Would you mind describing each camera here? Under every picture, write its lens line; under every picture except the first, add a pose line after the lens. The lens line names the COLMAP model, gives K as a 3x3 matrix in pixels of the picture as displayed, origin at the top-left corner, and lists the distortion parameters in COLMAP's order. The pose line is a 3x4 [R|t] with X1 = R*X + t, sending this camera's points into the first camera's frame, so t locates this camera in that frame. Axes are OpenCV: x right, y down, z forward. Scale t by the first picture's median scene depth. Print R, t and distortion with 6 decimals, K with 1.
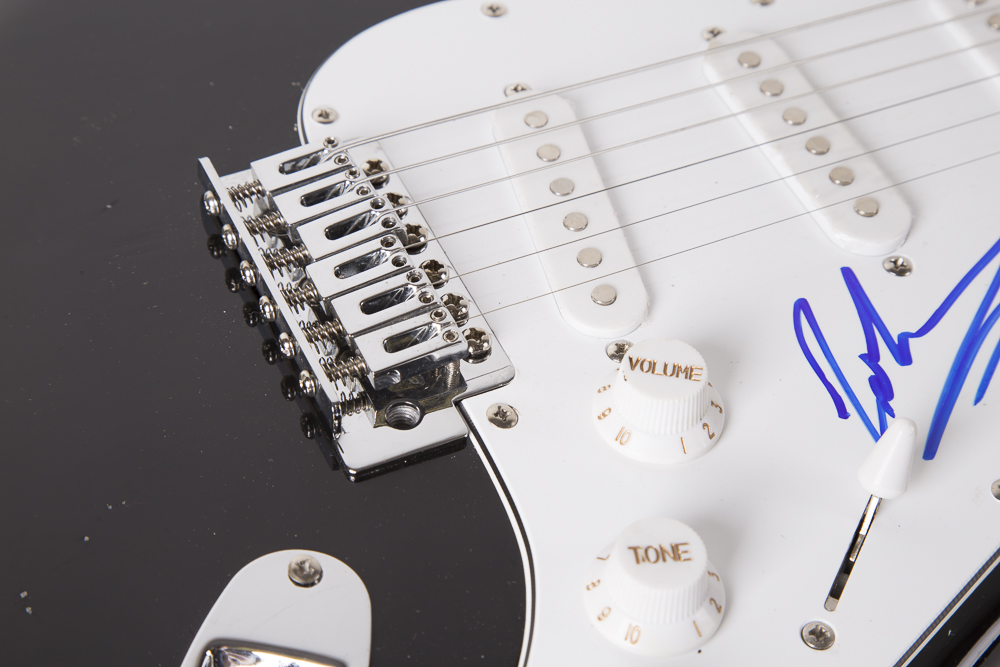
lens RADIAL K [[2200.1, 0, 500.0], [0, 2200.1, 333.5], [0, 0, 1]] dist [0.168219, -0.004540]
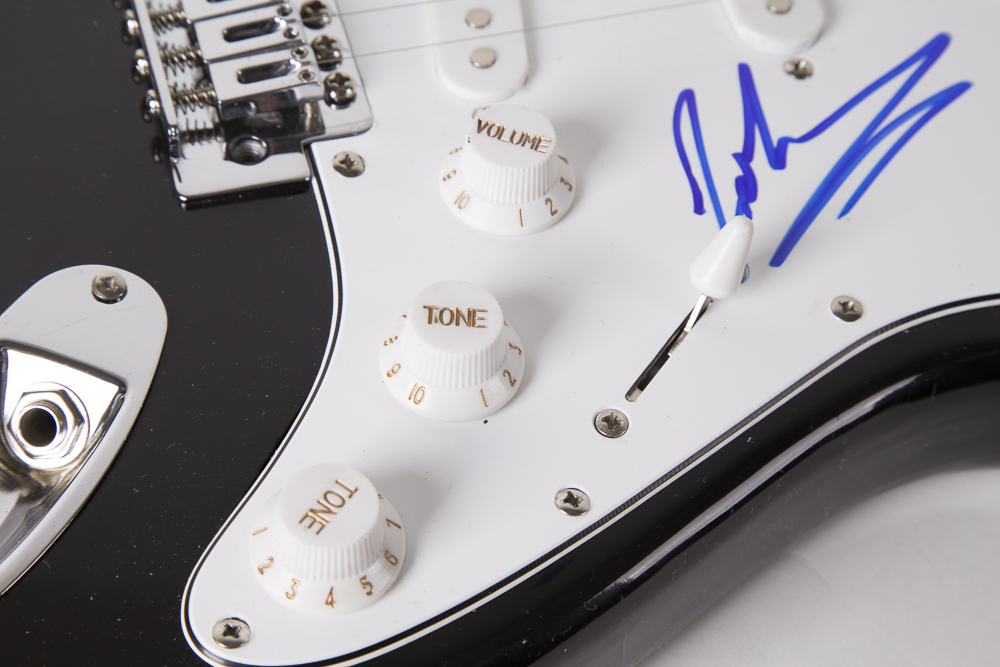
lens RADIAL K [[2200.1, 0, 500.0], [0, 2200.1, 333.5], [0, 0, 1]] dist [0.168219, -0.004540]
pose [[0.987112, 0.138295, -0.080531, 0.157518], [-0.131541, 0.987754, 0.083897, 0.020897], [0.091147, -0.072222, 0.993215, 0.031576]]
